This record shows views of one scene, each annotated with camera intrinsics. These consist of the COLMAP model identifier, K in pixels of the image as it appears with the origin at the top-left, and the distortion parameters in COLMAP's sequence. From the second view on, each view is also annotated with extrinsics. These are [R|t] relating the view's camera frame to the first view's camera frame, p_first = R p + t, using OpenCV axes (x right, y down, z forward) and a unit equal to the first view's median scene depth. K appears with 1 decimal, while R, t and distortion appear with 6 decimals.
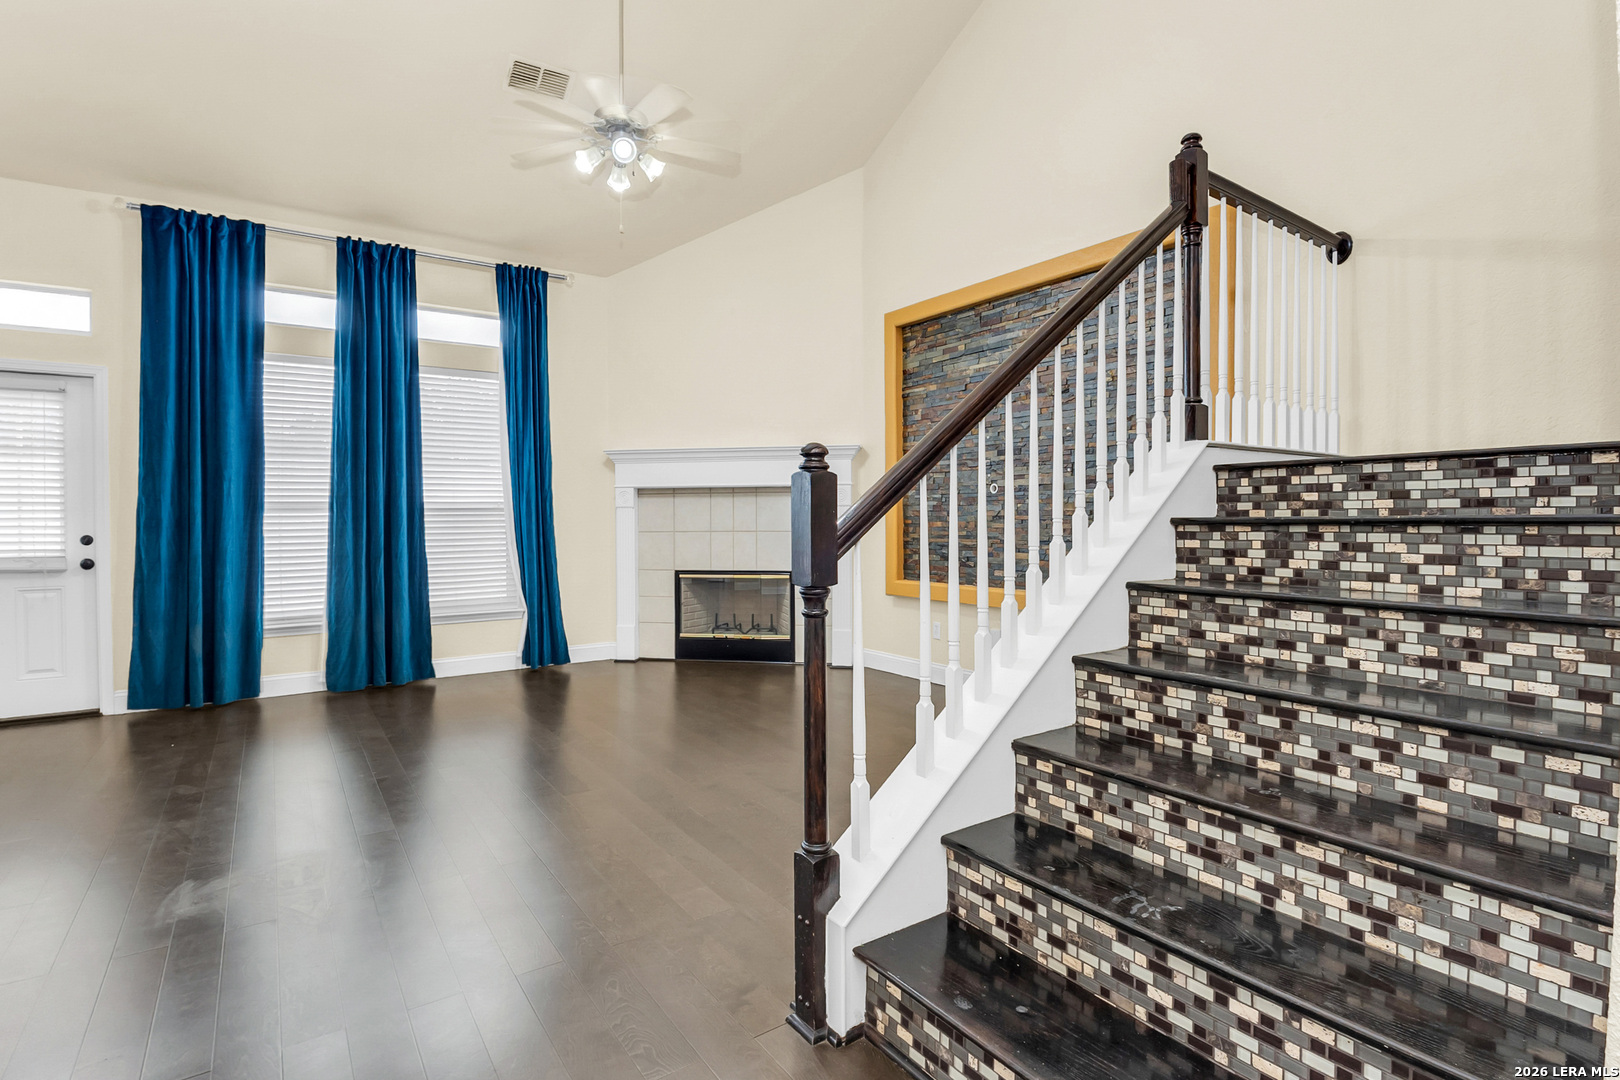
lens RADIAL K [[787.6, 0, 810.0], [0, 787.6, 540.0], [0, 0, 1]] dist [-0.026777, -0.000303]
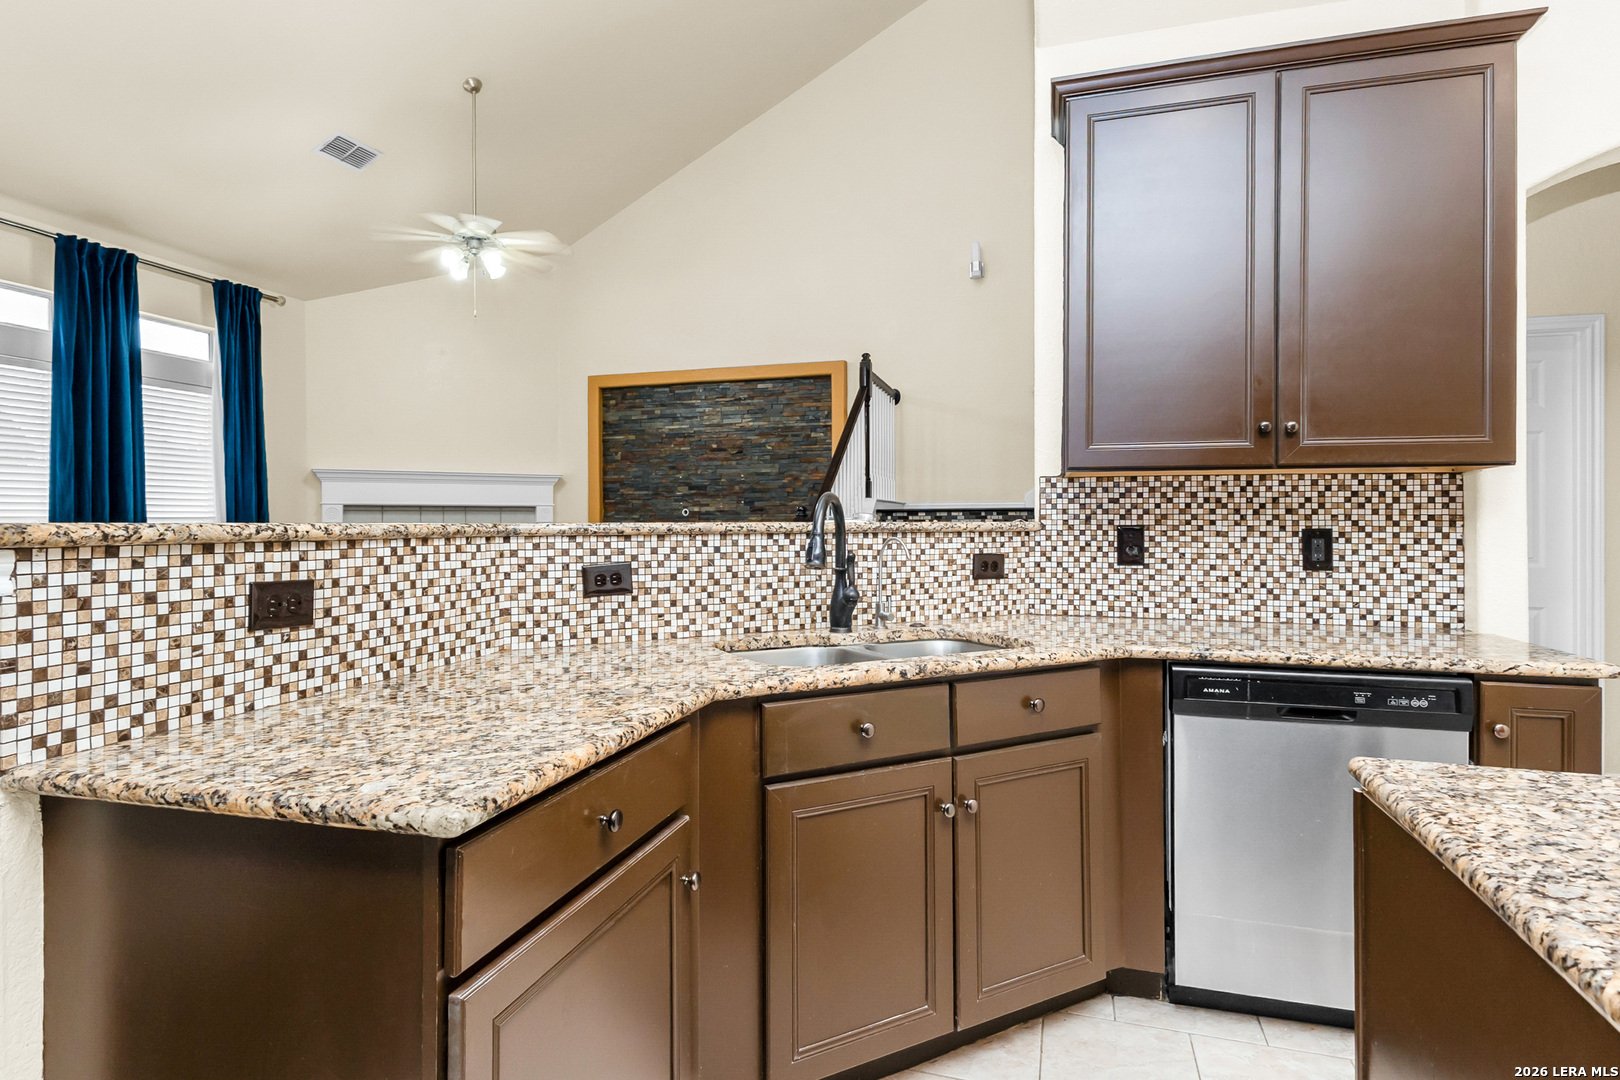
lens RADIAL K [[852.0, 0, 810.0], [0, 852.0, 540.0], [0, 0, 1]] dist [-0.001438, -0.001360]
pose [[0.778997, -0.008395, 0.626971, -0.525293], [0.016576, 0.999837, -0.007207, 0.000607], [-0.626809, 0.016008, 0.779009, -0.341091]]
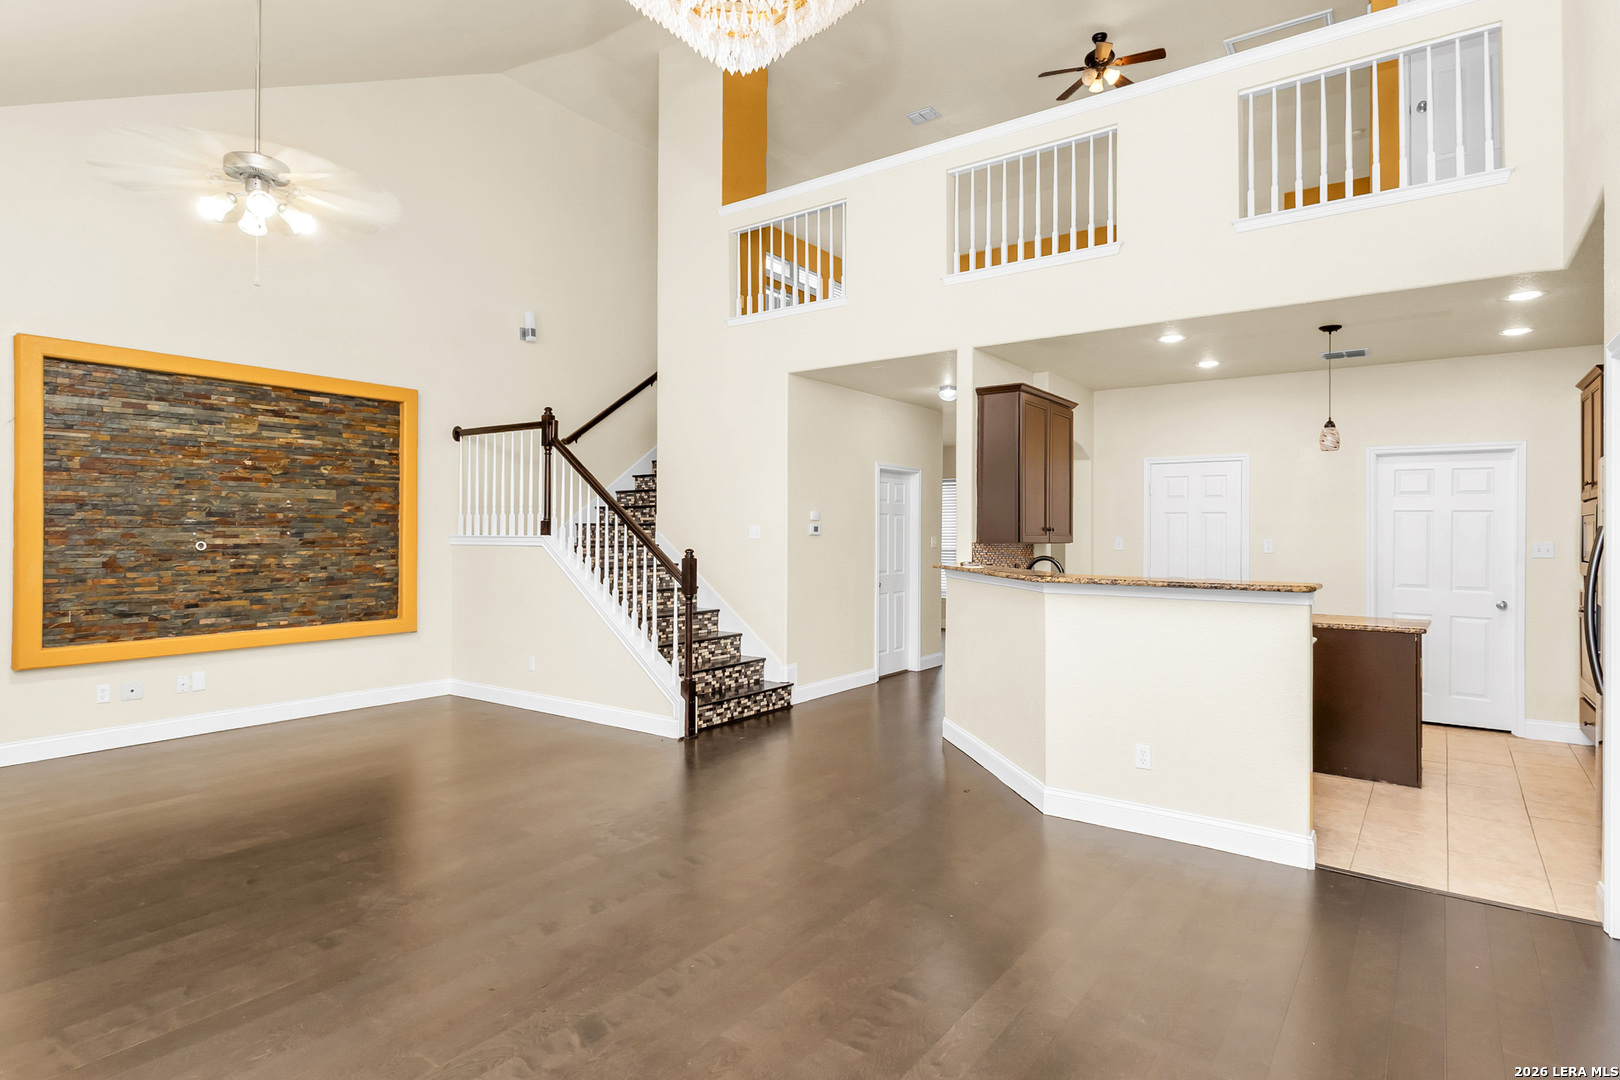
lens RADIAL K [[852.0, 0, 810.0], [0, 852.0, 540.0], [0, 0, 1]] dist [-0.001438, -0.001360]
pose [[-0.333282, -0.000761, 0.942827, -1.074889], [0.026416, 0.999600, 0.010144, -0.057306], [-0.942457, 0.028287, -0.333129, 0.533974]]
